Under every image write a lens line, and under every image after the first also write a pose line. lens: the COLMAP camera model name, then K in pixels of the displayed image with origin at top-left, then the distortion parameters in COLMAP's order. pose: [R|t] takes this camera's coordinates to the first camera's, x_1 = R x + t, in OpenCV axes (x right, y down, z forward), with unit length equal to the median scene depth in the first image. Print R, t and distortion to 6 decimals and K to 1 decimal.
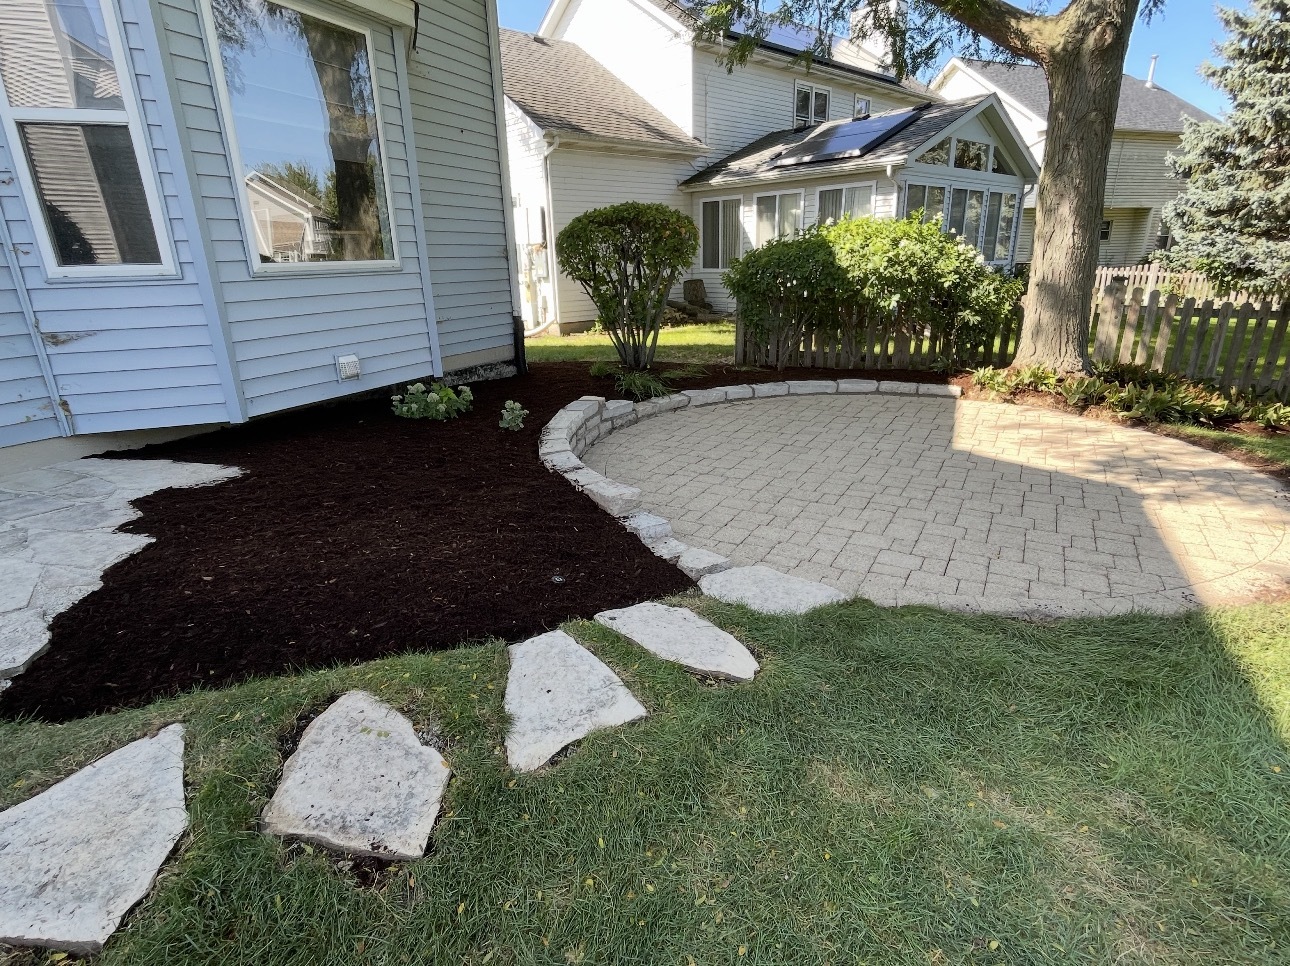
lens RADIAL K [[639.9, 0, 645.0], [0, 639.9, 483.0], [0, 0, 1]] dist [-0.023880, -0.000086]
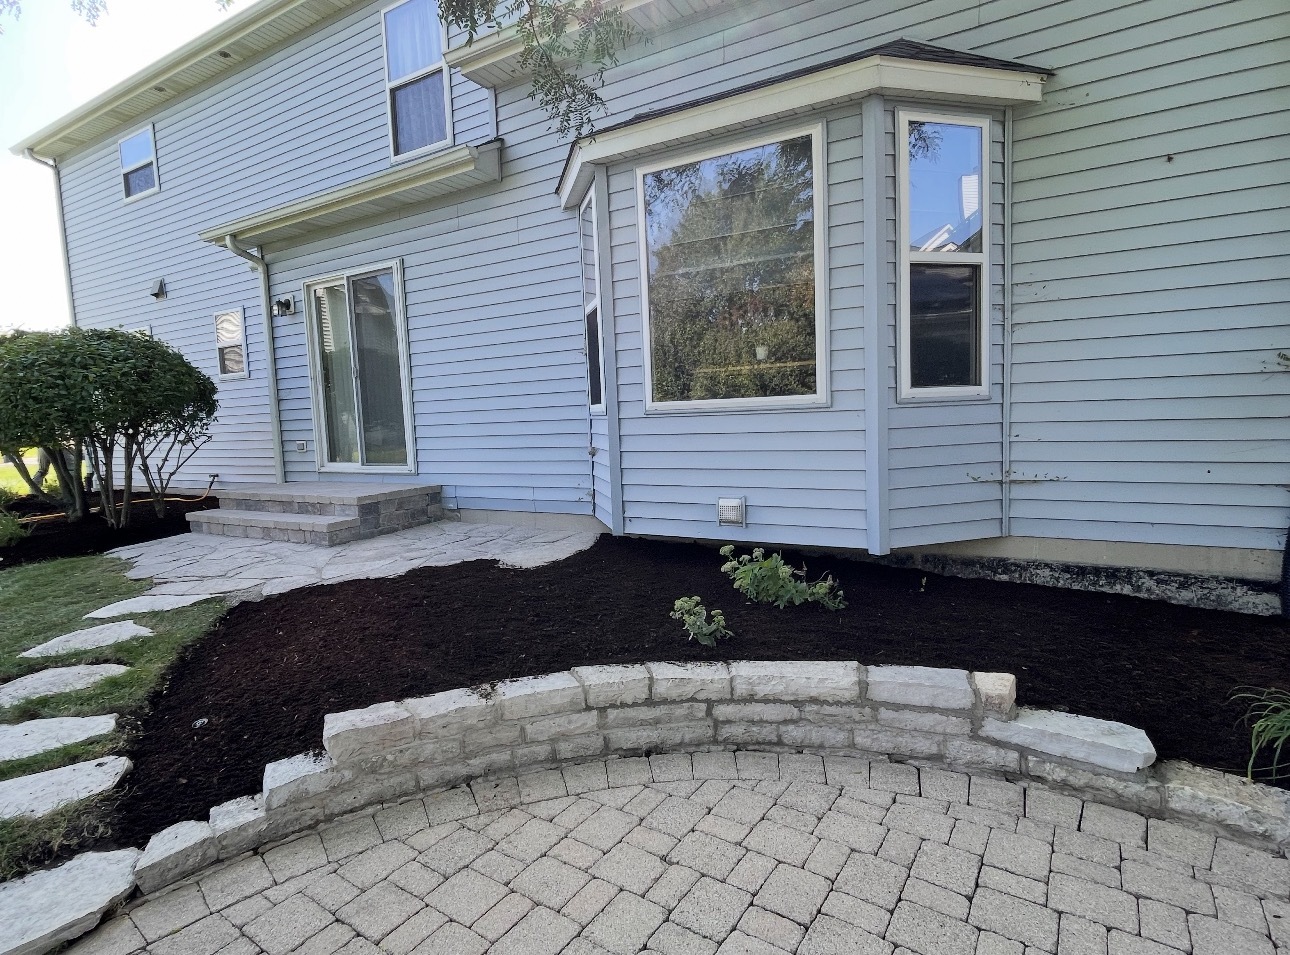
lens RADIAL K [[656.2, 0, 645.0], [0, 656.2, 477.5], [0, 0, 1]] dist [0.000434, 0.000001]
pose [[-0.051984, 0.129184, -0.990257, 0.462968], [-0.290528, 0.946752, 0.138760, -0.325195], [0.955453, 0.294910, -0.011684, 0.889654]]
